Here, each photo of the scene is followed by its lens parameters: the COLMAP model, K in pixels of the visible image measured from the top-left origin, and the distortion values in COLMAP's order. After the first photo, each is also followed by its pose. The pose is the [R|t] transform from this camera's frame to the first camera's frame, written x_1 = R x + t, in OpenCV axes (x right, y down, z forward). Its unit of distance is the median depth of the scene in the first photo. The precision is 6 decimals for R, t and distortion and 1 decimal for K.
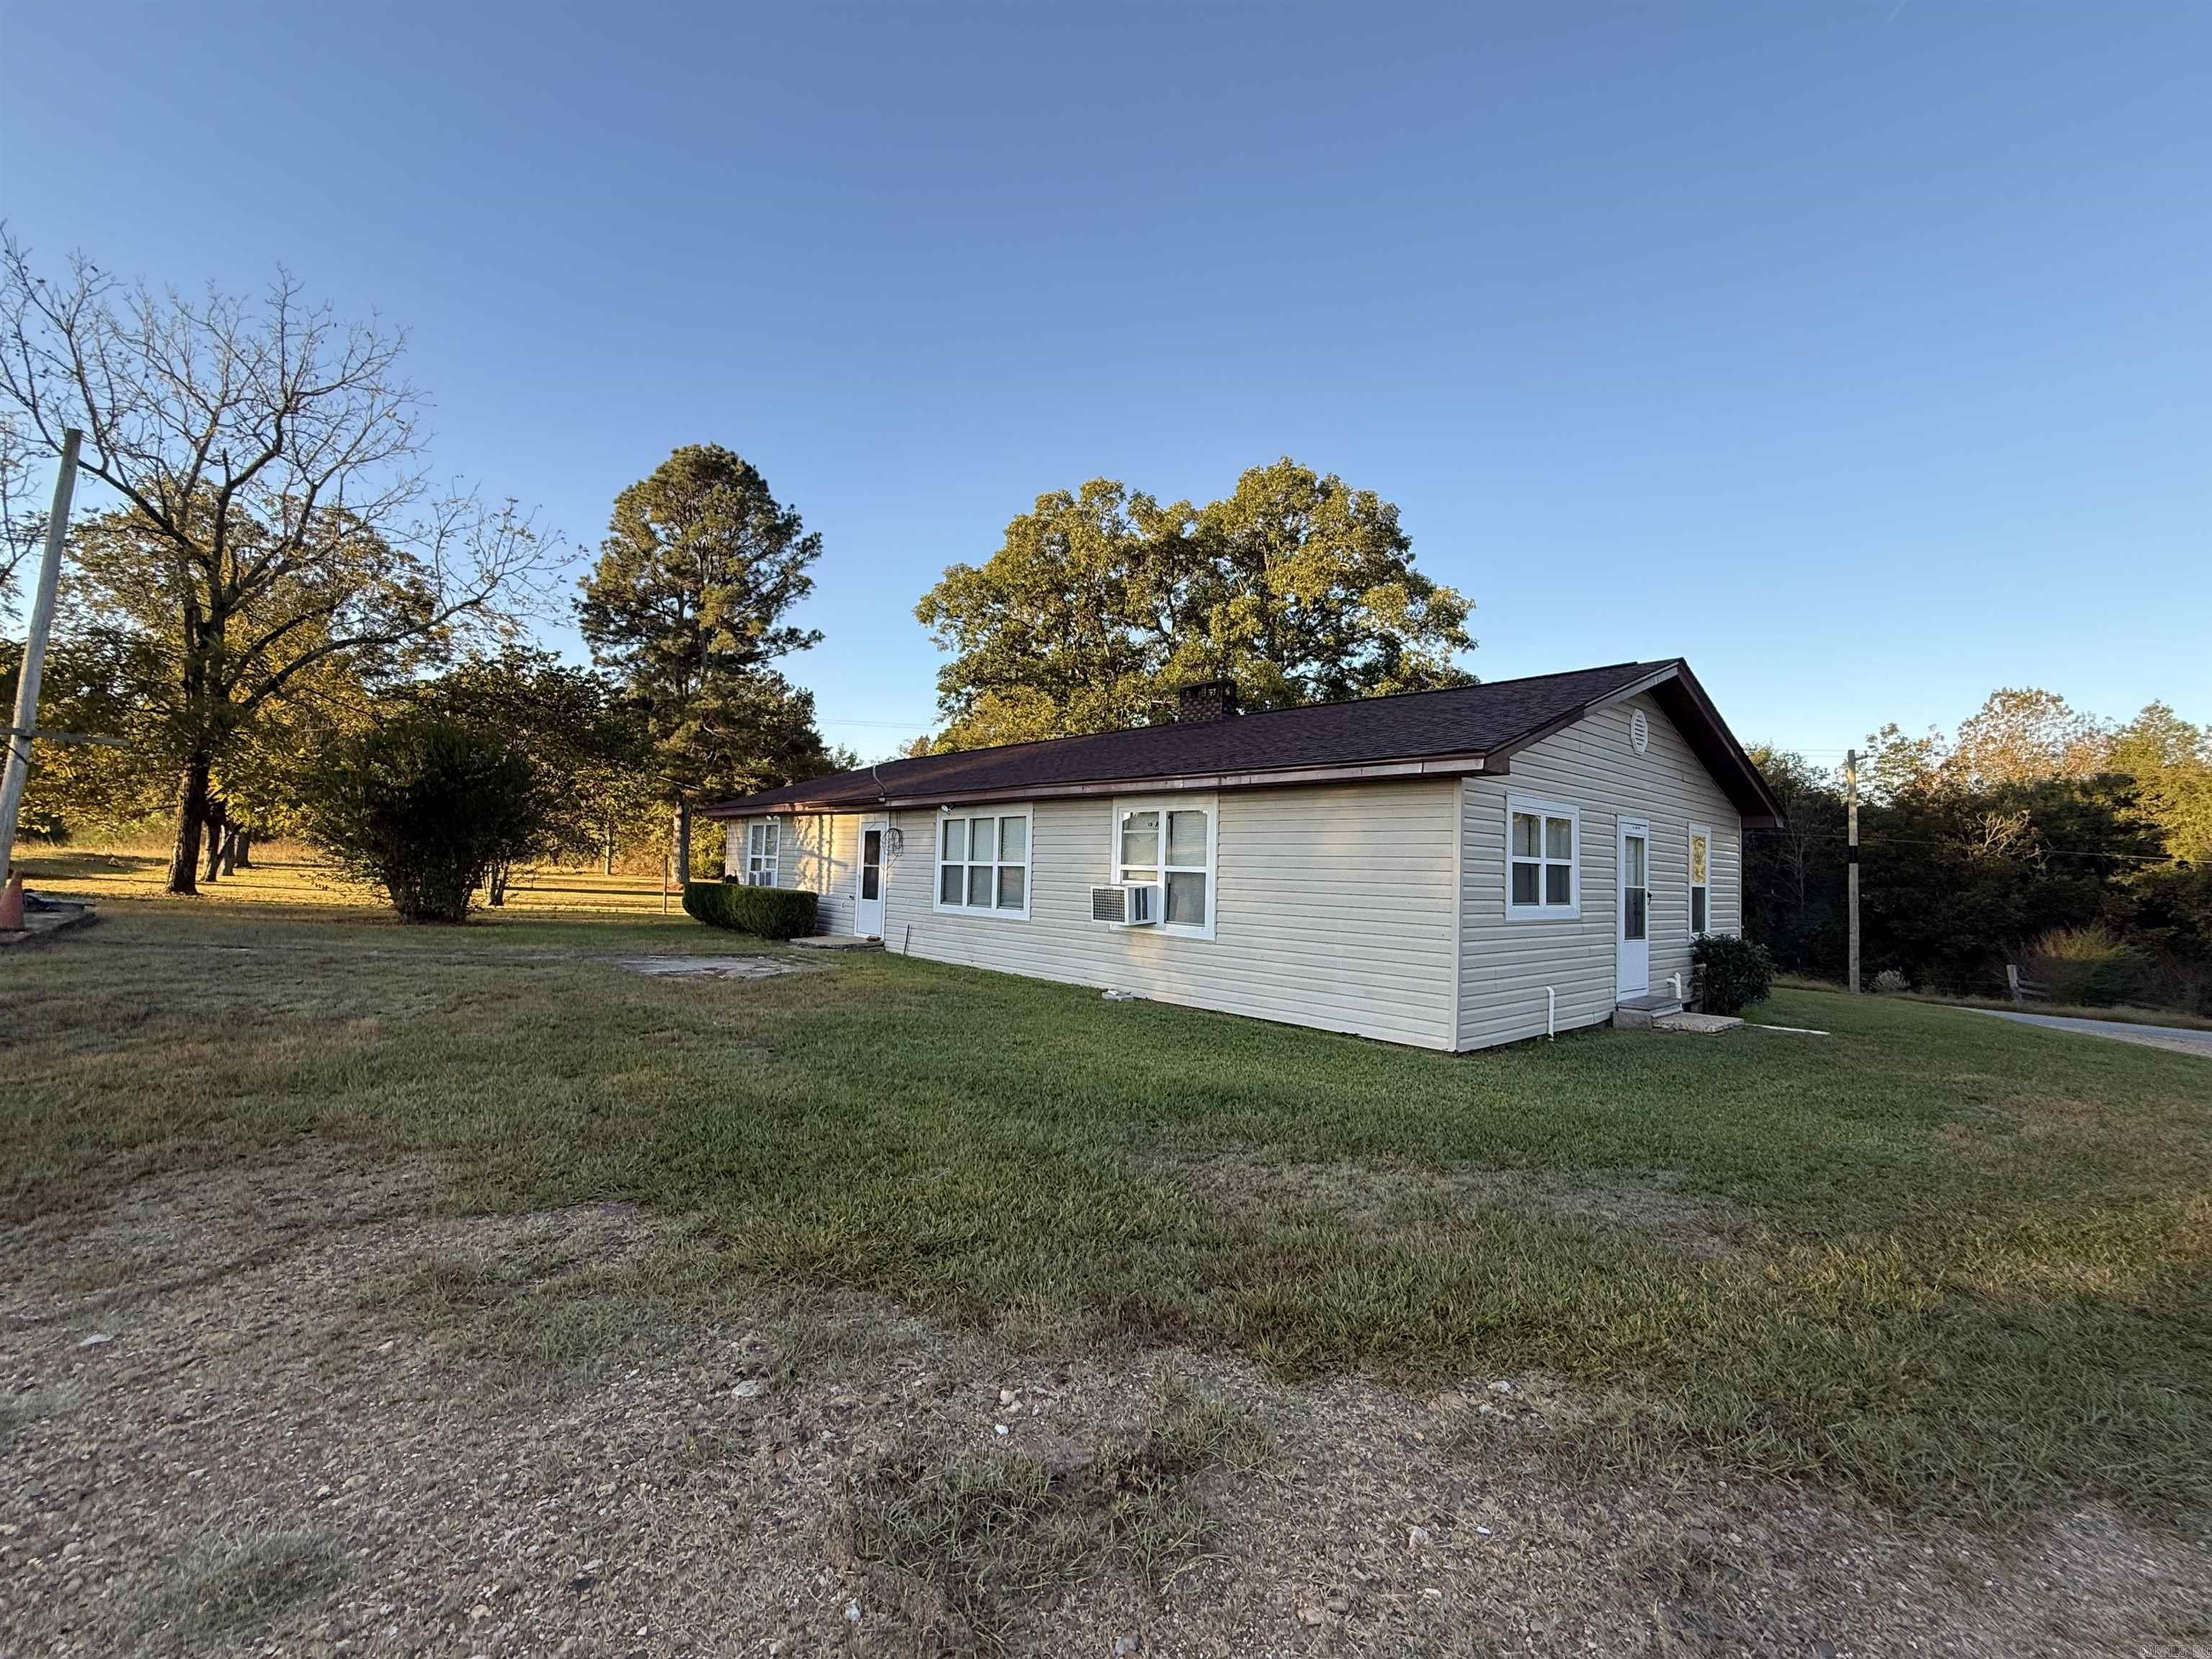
lens RADIAL K [[941.5, 0, 1100.7], [0, 941.5, 825.5], [0, 0, 1]] dist [-0.001757, -0.000117]
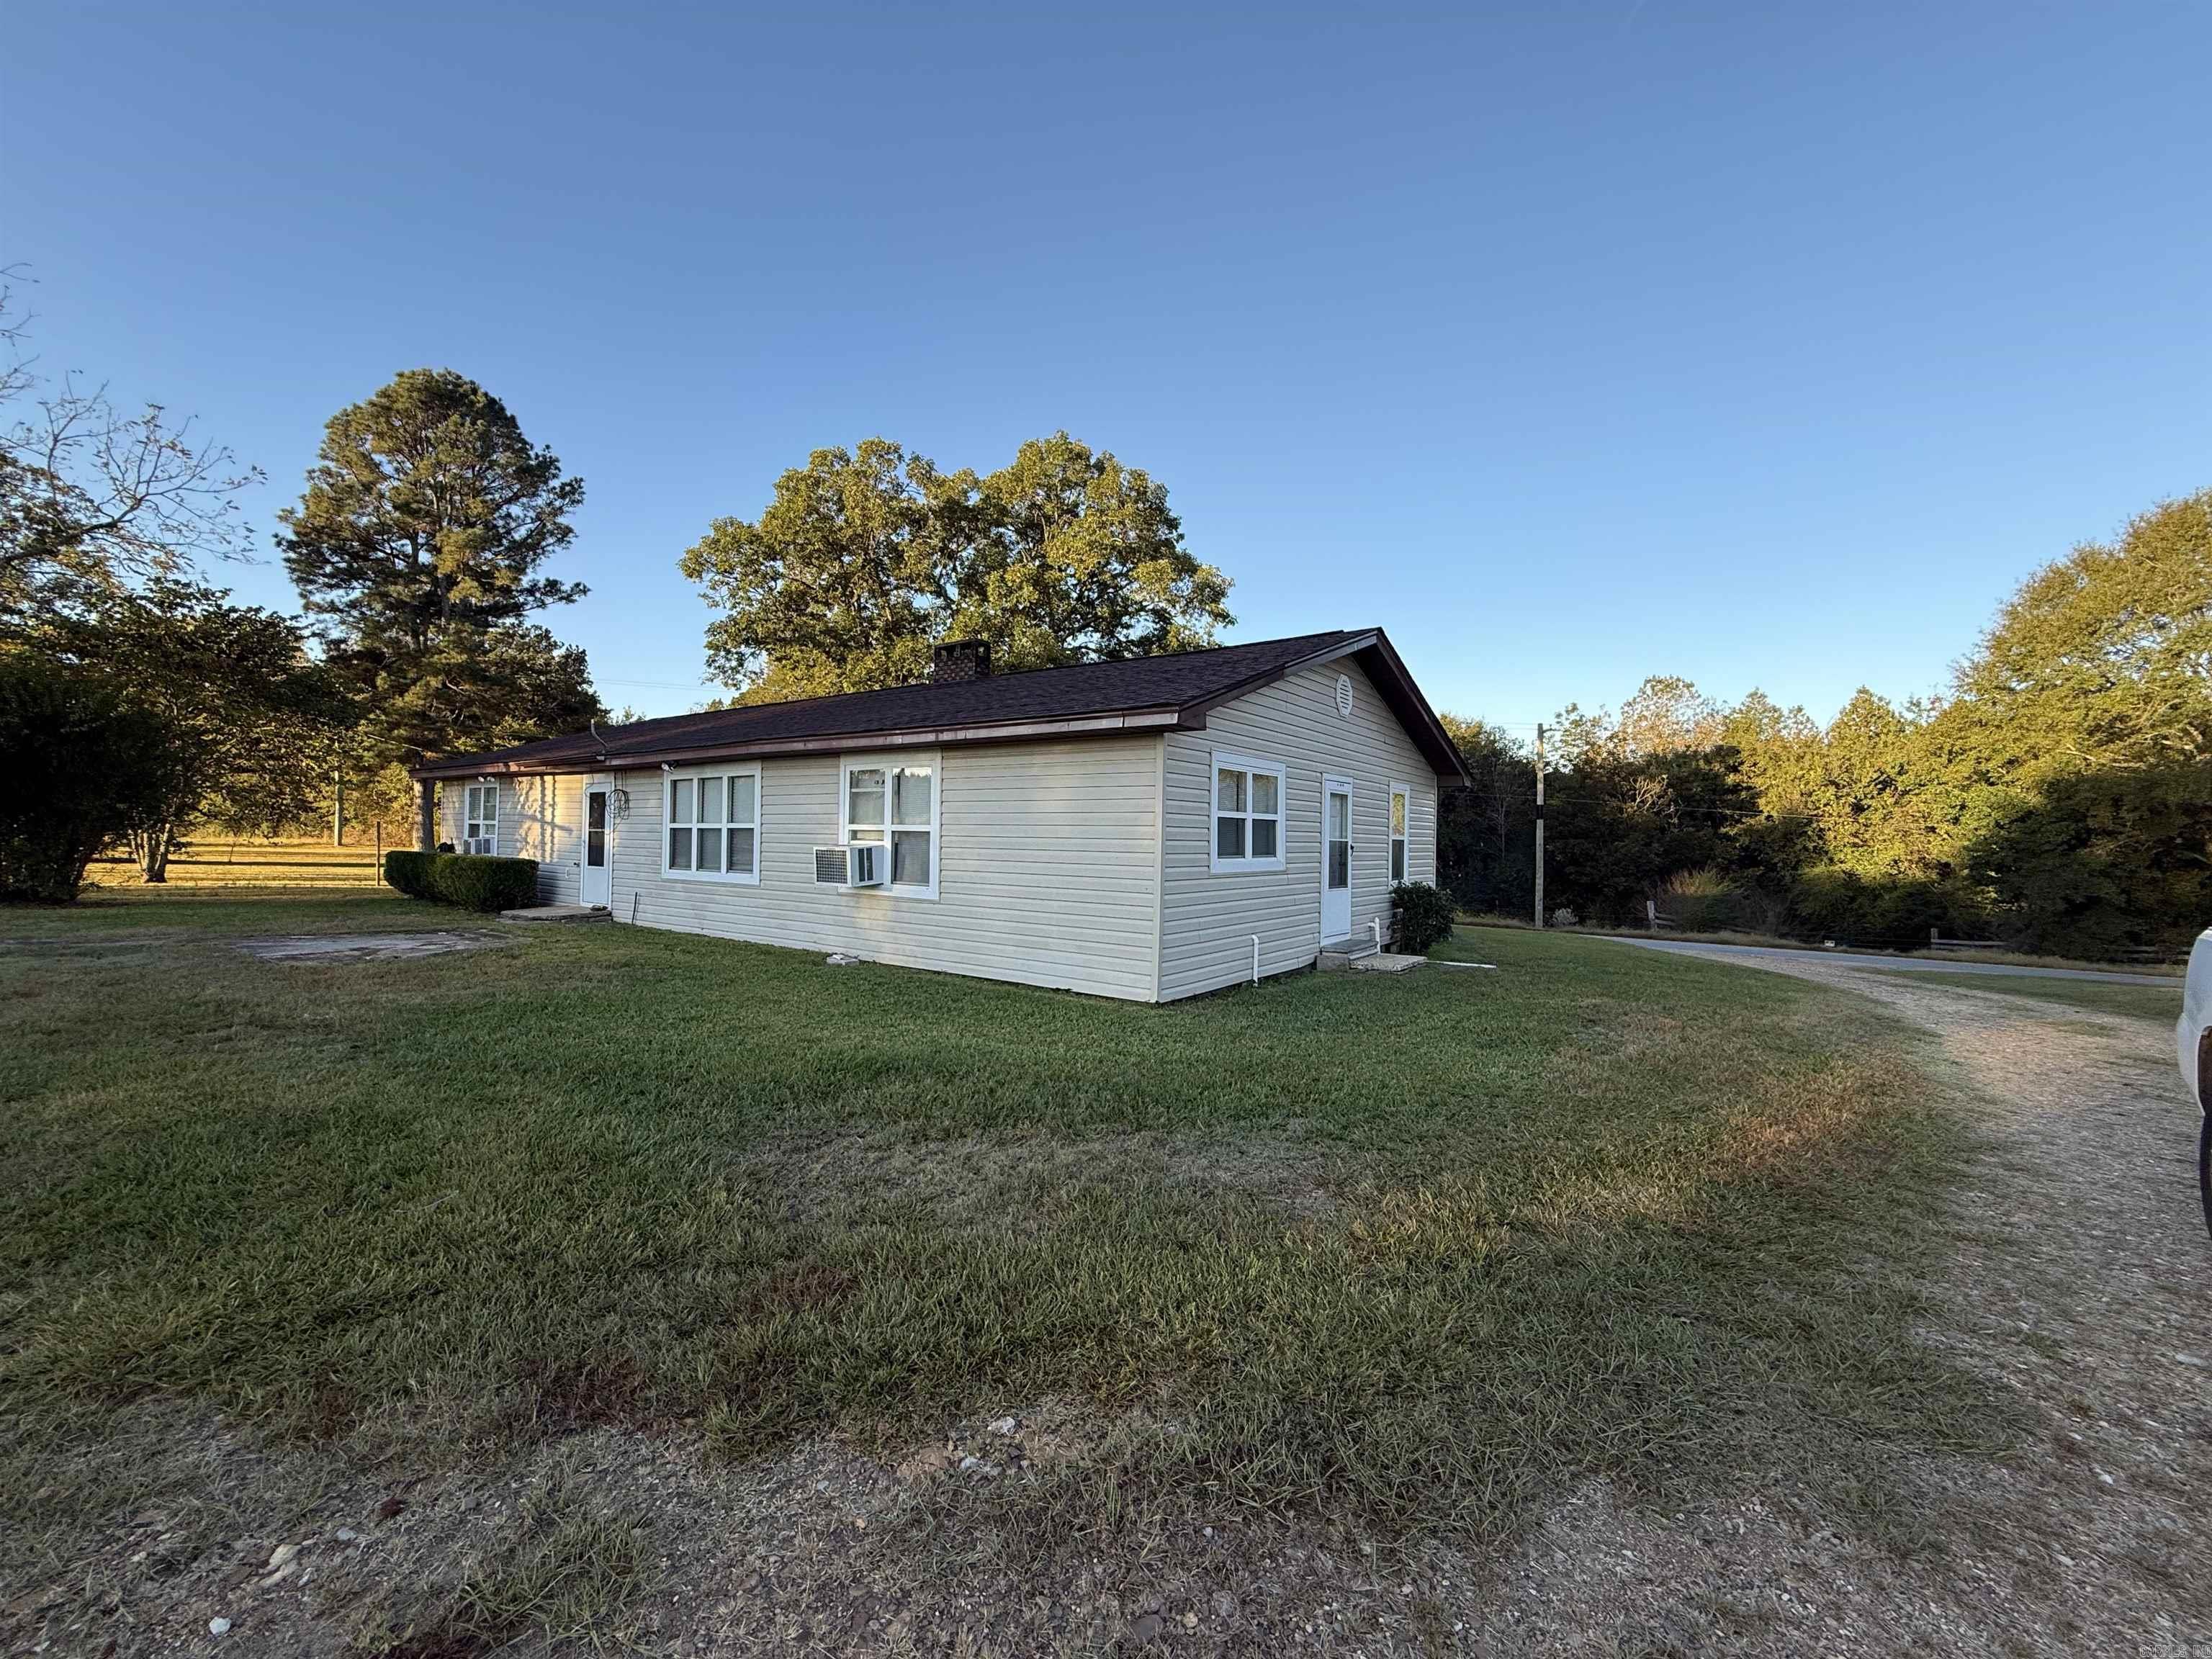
lens RADIAL K [[890.4, 0, 1101.2], [0, 890.4, 826.1], [0, 0, 1]] dist [-0.001918, 0.000095]
pose [[0.978257, -0.011255, 0.207090, 0.055069], [0.003148, 0.999217, 0.039437, 0.005176], [-0.207372, -0.037927, 0.977527, 0.035615]]
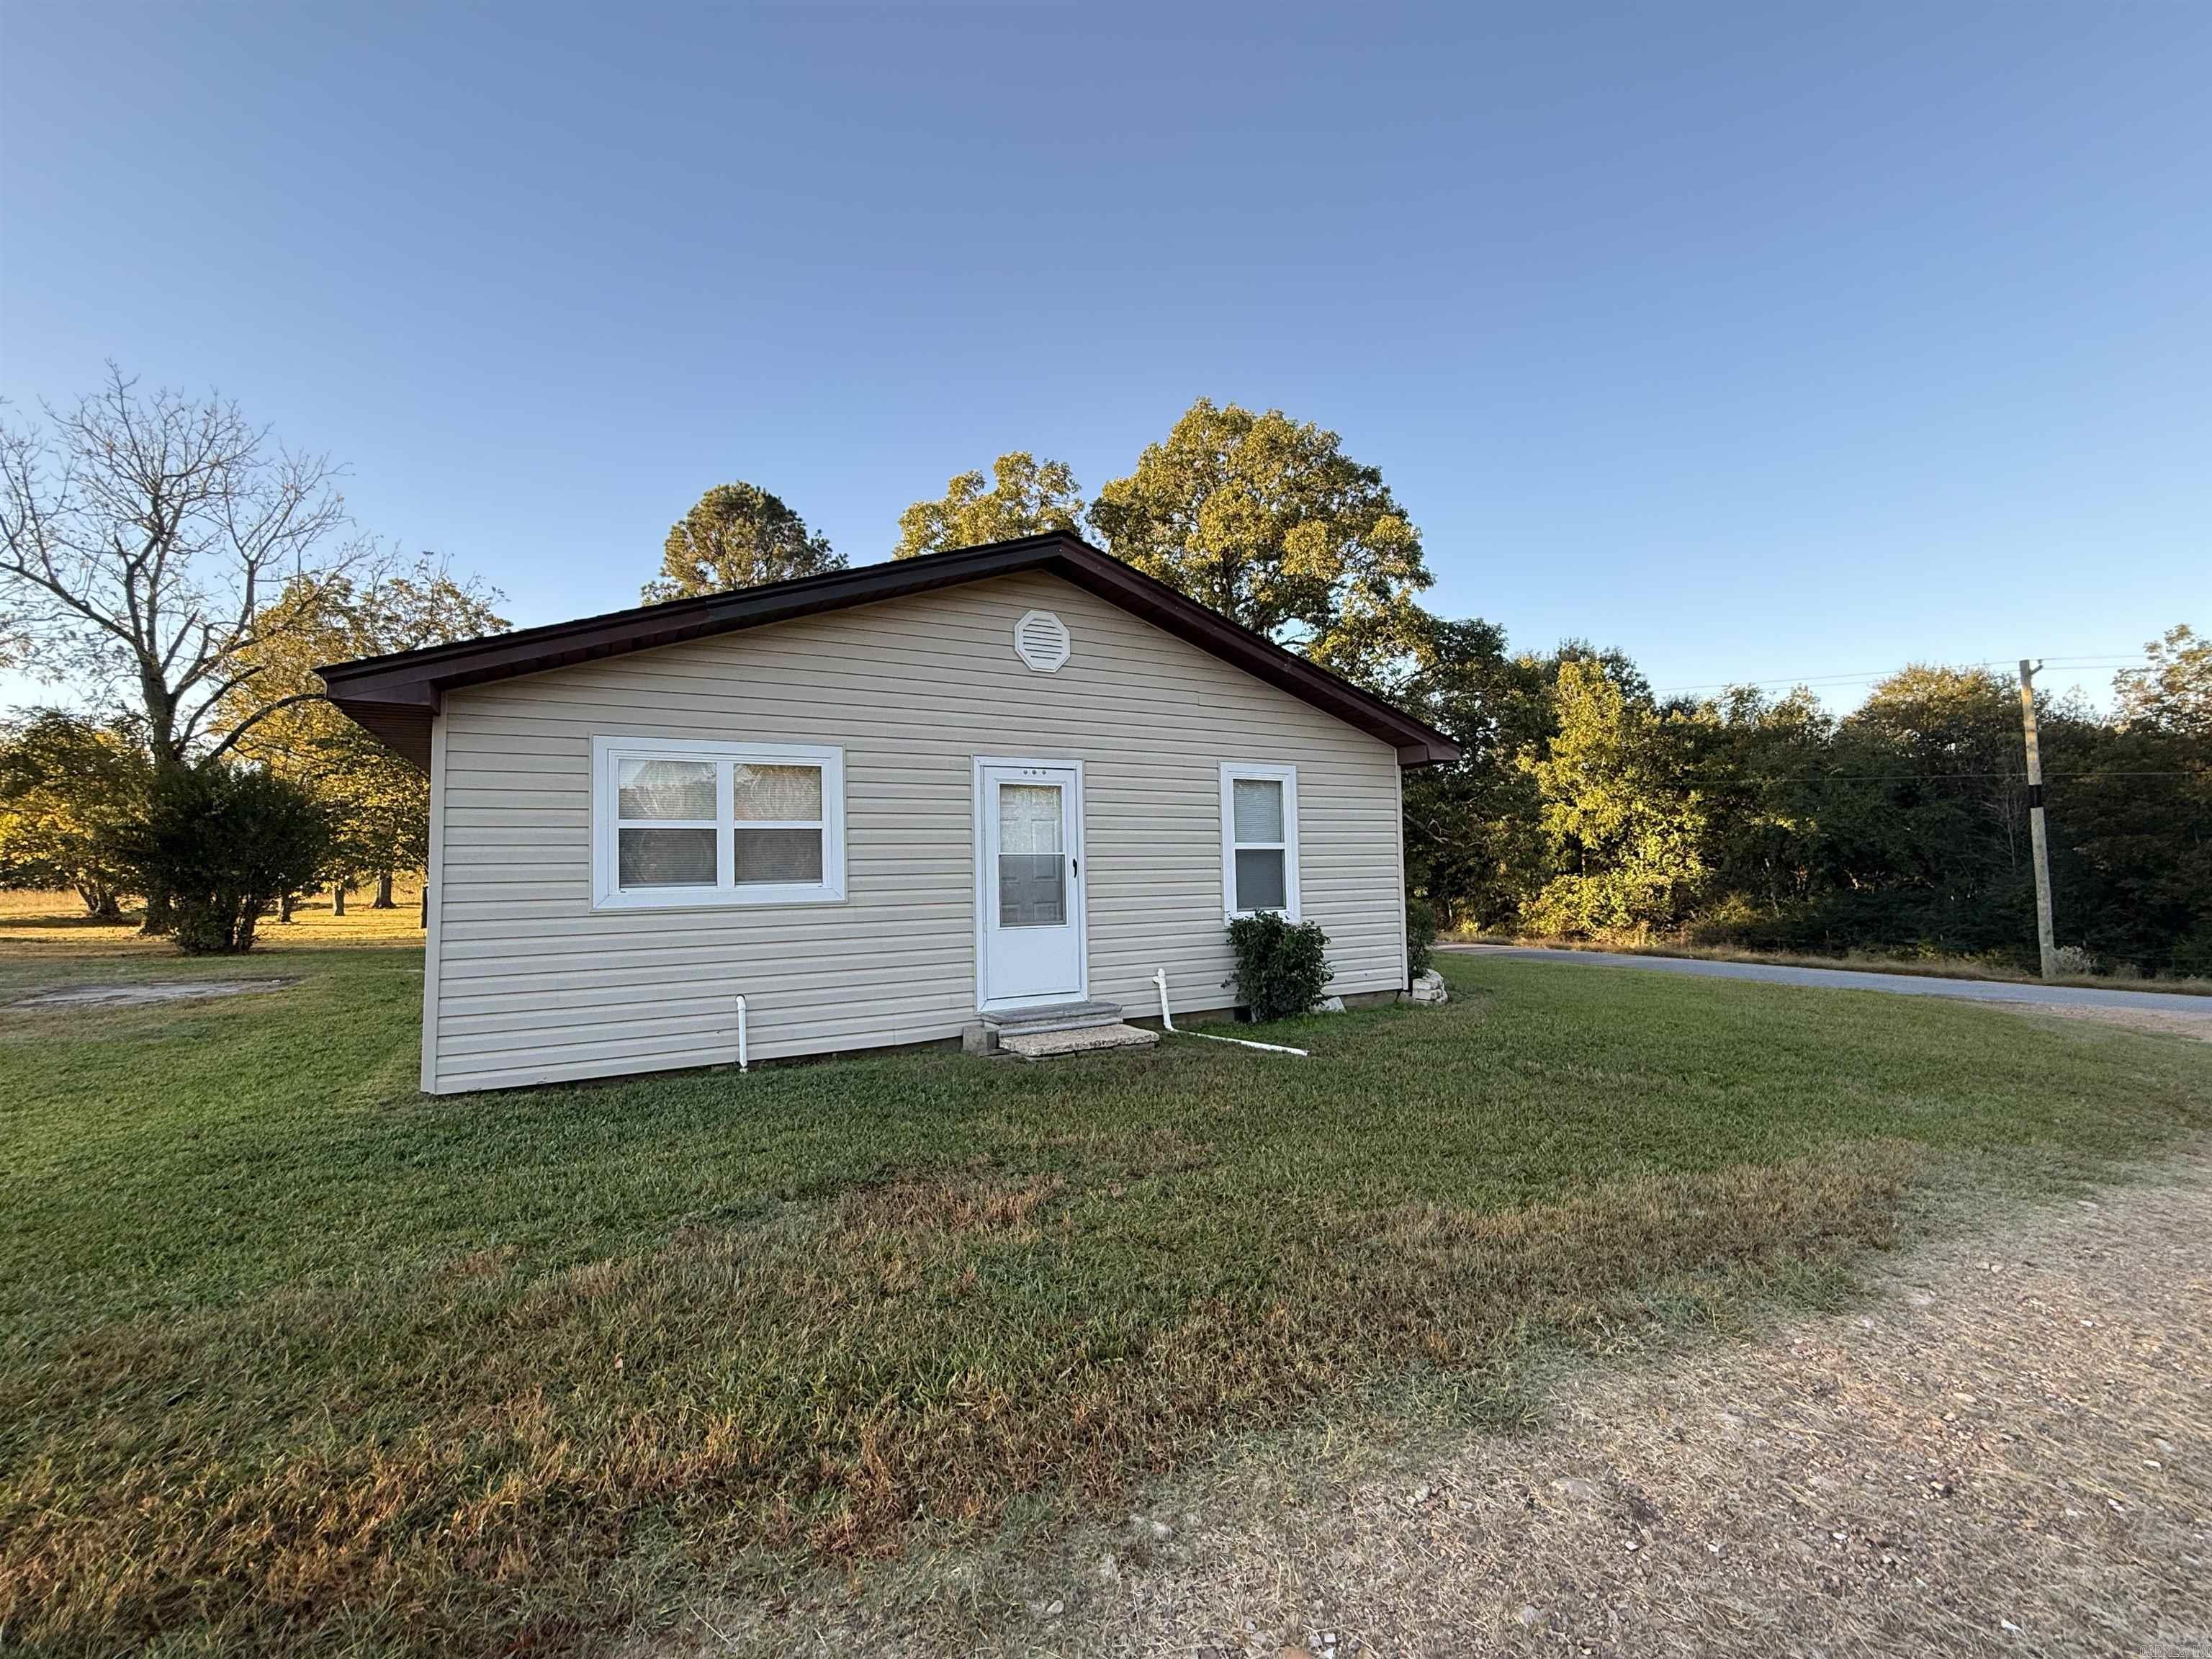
lens RADIAL K [[941.5, 0, 1115.4], [0, 941.5, 813.3], [0, 0, 1]] dist [-0.001757, -0.000117]
pose [[0.973906, -0.067068, -0.216817, 0.489579], [0.062970, 0.997683, -0.025762, 0.035875], [0.218043, 0.011437, 0.975872, 0.191017]]
